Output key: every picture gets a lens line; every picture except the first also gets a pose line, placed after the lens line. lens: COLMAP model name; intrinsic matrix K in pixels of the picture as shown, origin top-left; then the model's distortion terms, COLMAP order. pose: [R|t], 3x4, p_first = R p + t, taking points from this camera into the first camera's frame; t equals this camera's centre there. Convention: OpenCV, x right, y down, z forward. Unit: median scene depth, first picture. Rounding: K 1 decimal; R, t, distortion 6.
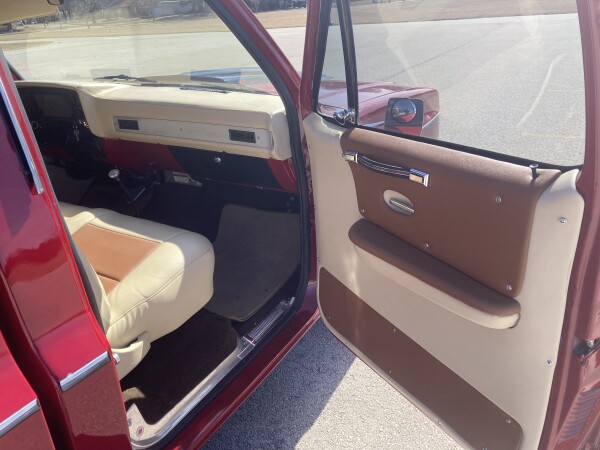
lens RADIAL K [[498.6, 0, 300.0], [0, 498.6, 225.0], [0, 0, 1]] dist [0.051812, -0.101470]
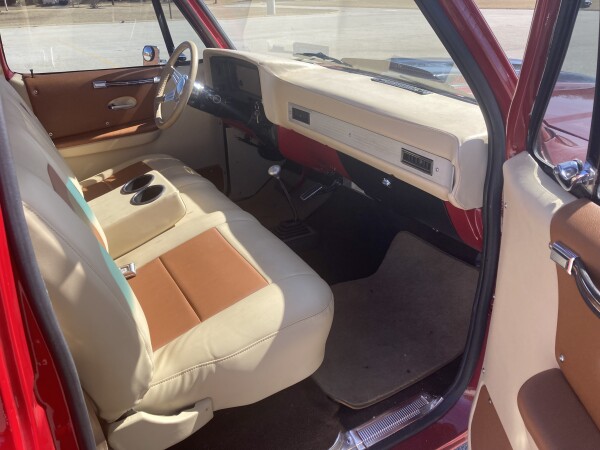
lens RADIAL K [[498.6, 0, 300.0], [0, 498.6, 225.0], [0, 0, 1]] dist [0.051812, -0.101470]
pose [[0.870857, 0.246219, -0.425423, 0.059442], [-0.228013, 0.969098, 0.094127, -0.119170], [0.435452, 0.015031, 0.900086, 0.302476]]
